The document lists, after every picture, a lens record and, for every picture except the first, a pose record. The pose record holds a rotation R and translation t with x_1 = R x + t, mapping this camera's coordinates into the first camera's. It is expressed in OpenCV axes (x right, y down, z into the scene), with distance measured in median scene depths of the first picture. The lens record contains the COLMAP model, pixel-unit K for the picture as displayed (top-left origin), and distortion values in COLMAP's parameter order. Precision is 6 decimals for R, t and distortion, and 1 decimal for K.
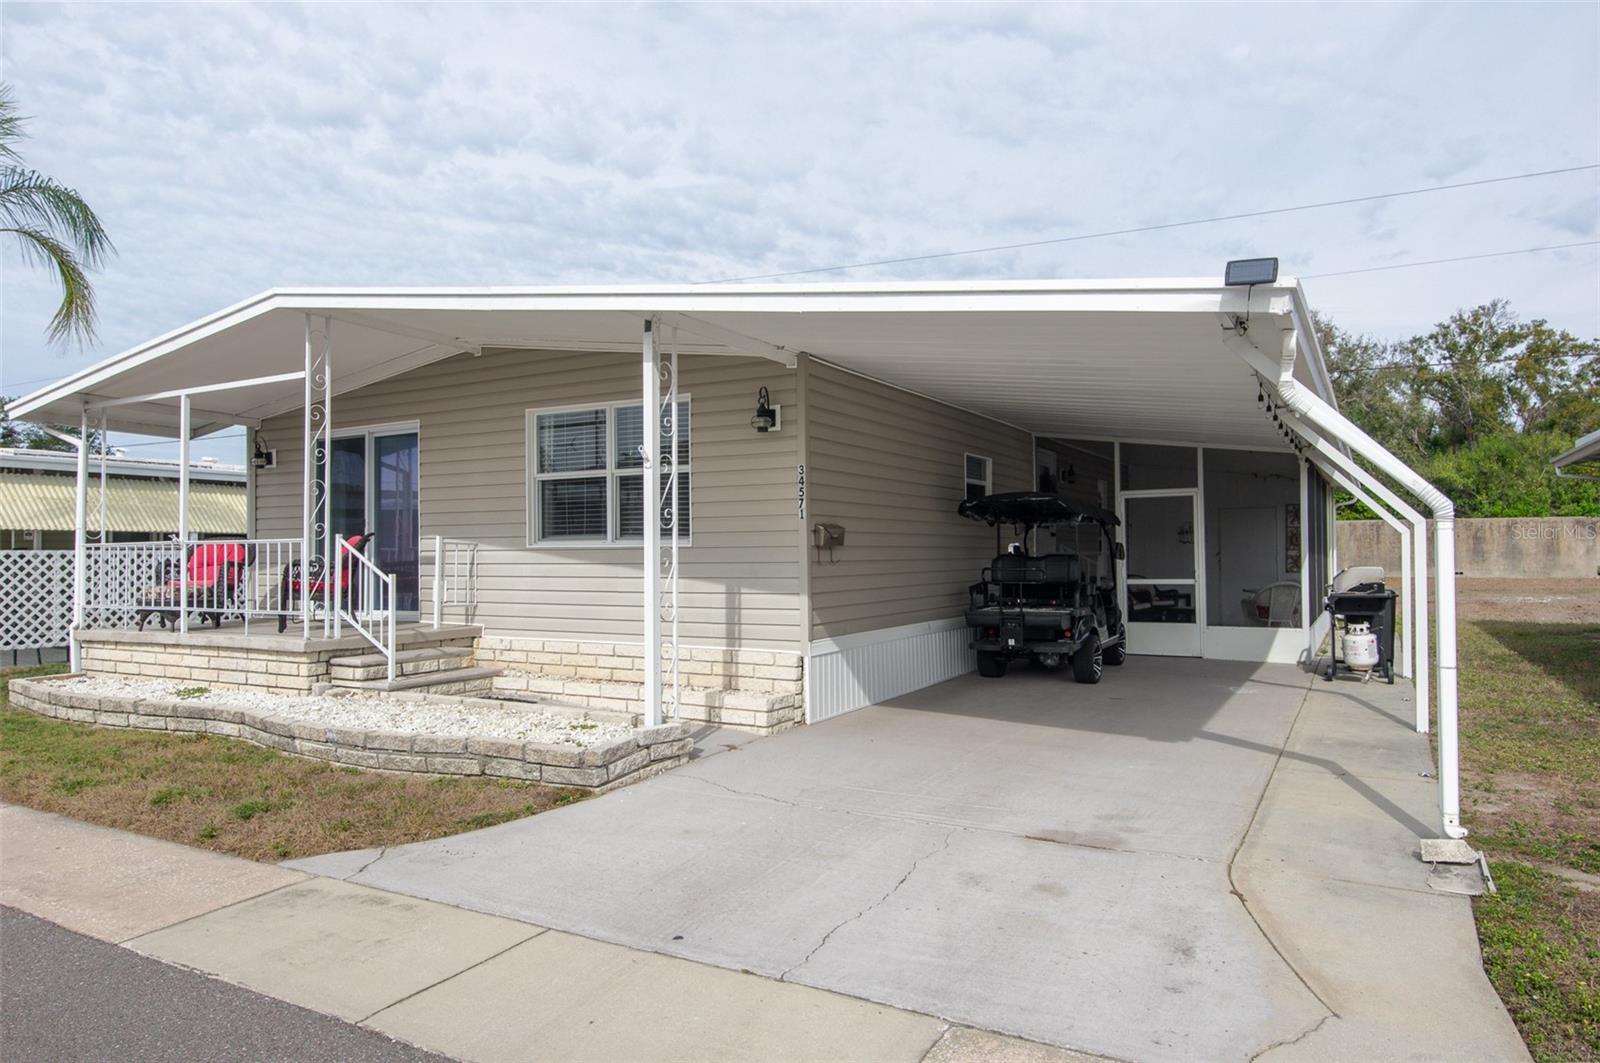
lens RADIAL K [[972.9, 0, 803.4], [0, 972.9, 534.7], [0, 0, 1]] dist [0.002733, -0.005889]
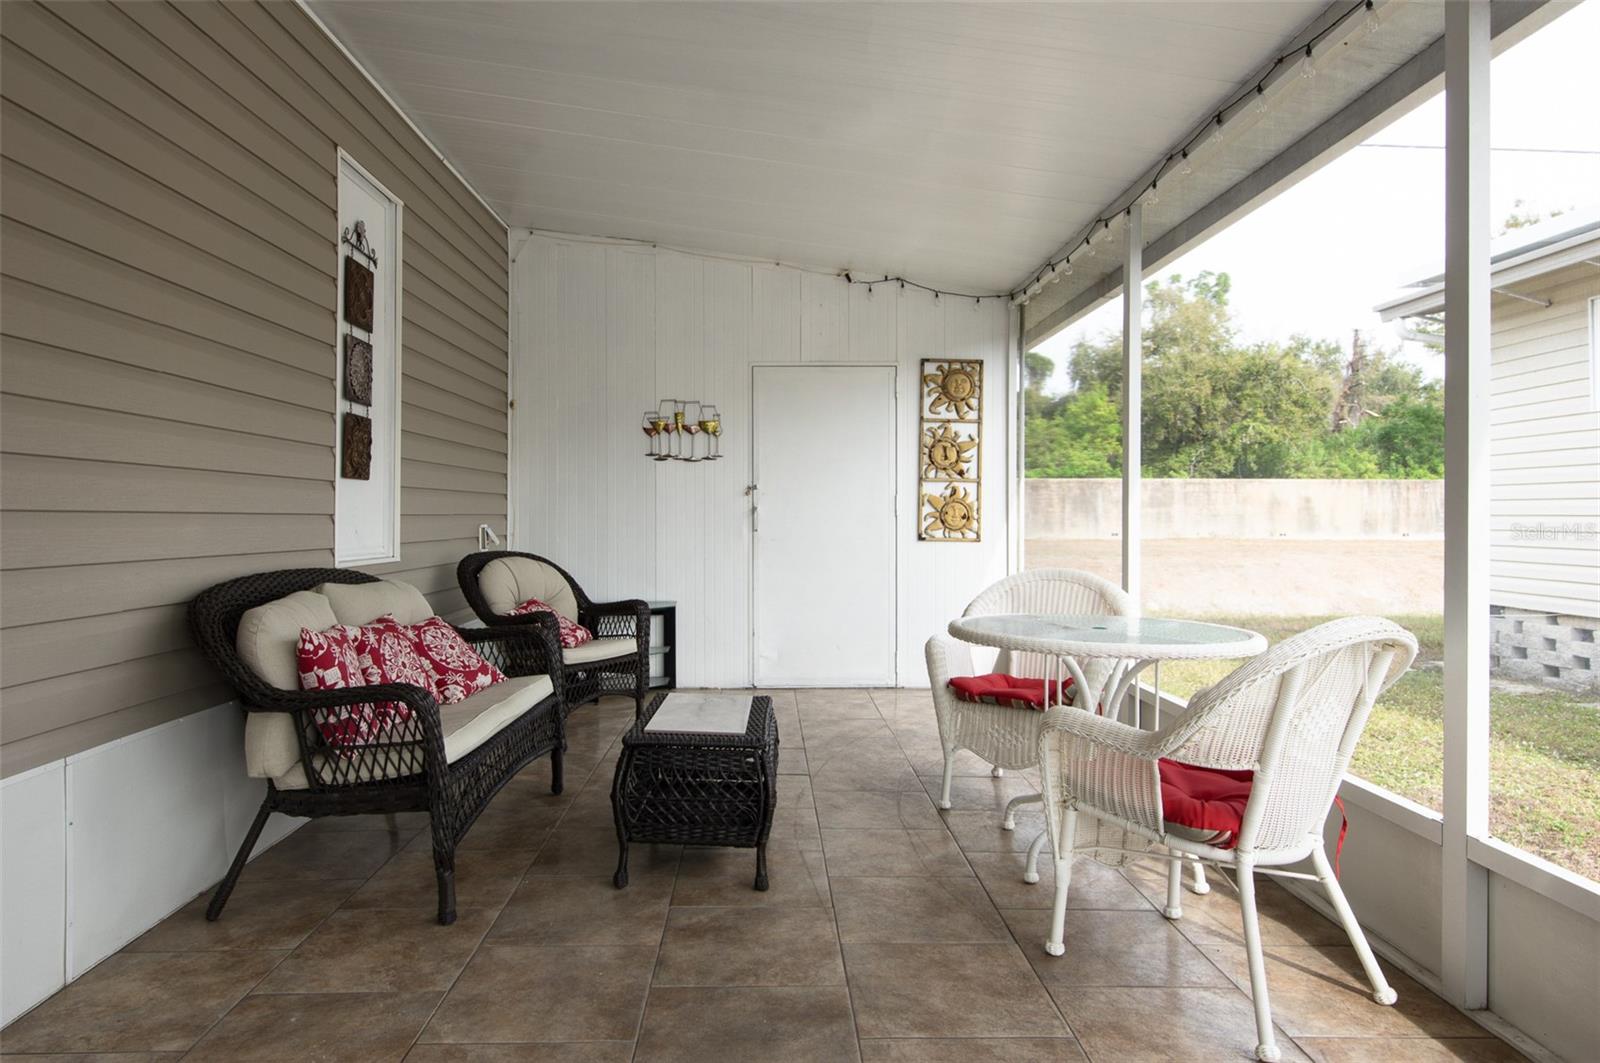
lens RADIAL K [[972.9, 0, 799.1], [0, 972.9, 523.2], [0, 0, 1]] dist [0.002733, -0.005889]
pose [[0.849047, 0.002005, 0.528313, 0.374635], [-0.017033, 0.999577, 0.023580, 0.034210], [-0.528042, -0.029019, 0.848722, 1.018062]]
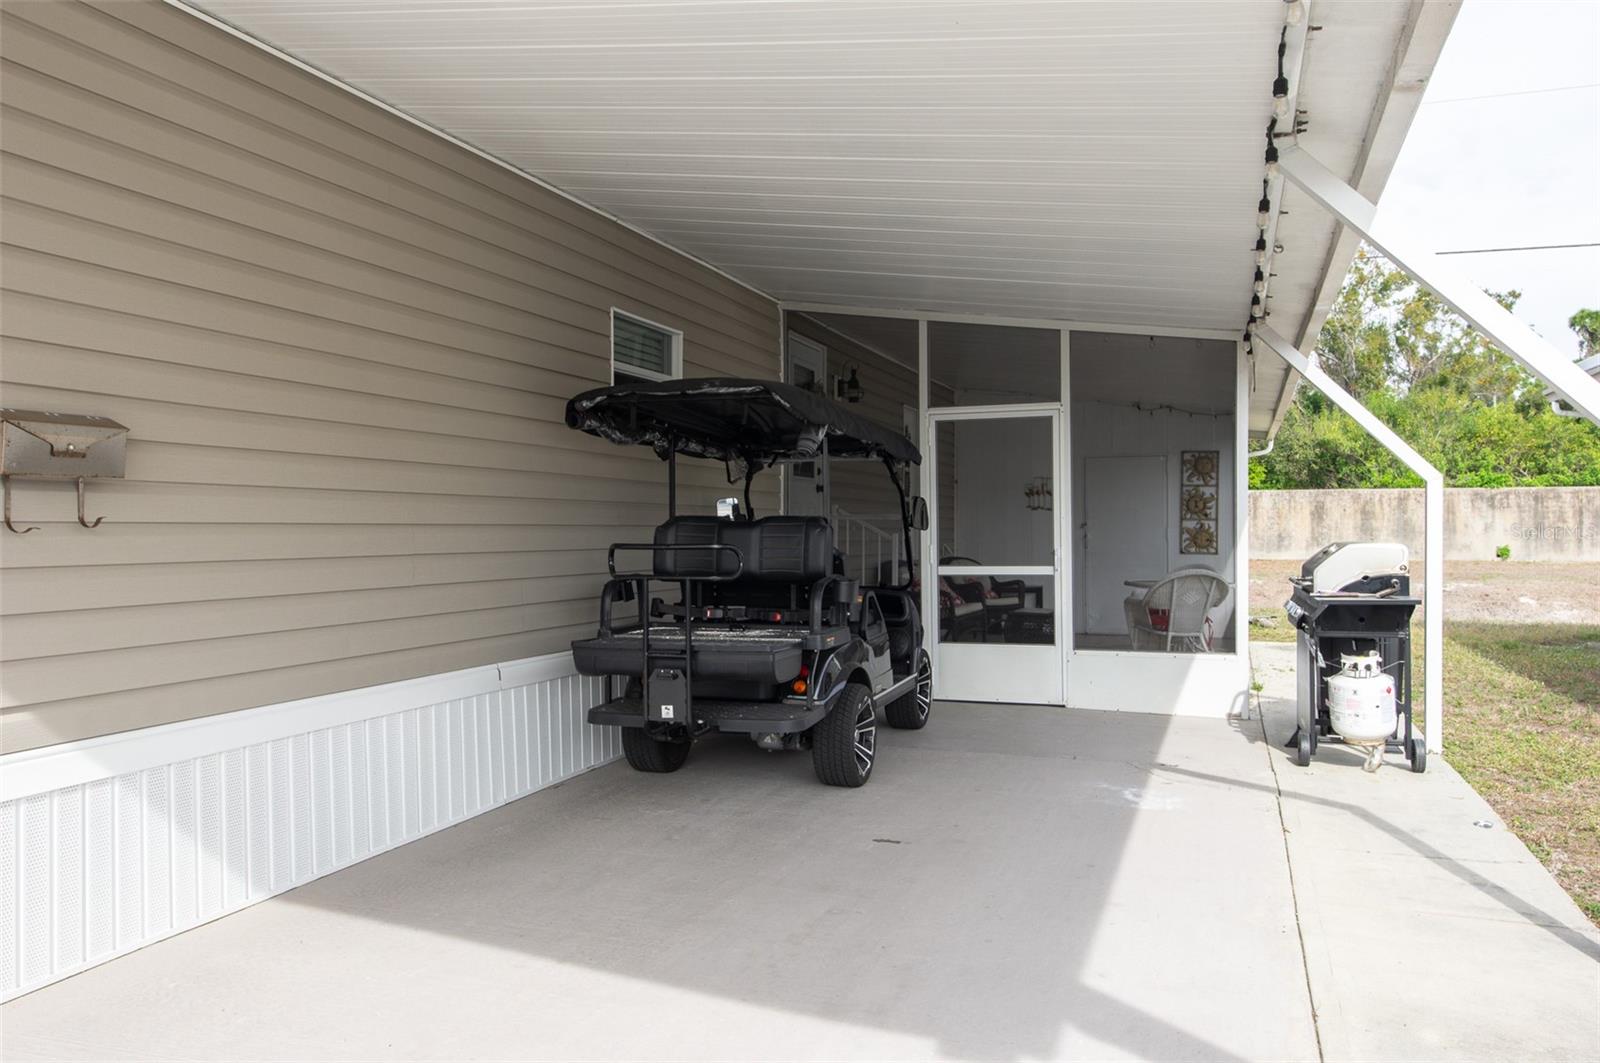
lens RADIAL K [[1194.5, 0, 798.1], [0, 1194.5, 533.8], [0, 0, 1]] dist [0.014064, 0.004666]
pose [[0.983770, 0.002974, 0.179411, 0.136029], [-0.006947, 0.999744, 0.021518, 0.013486], [-0.179301, -0.022415, 0.983539, 0.355231]]
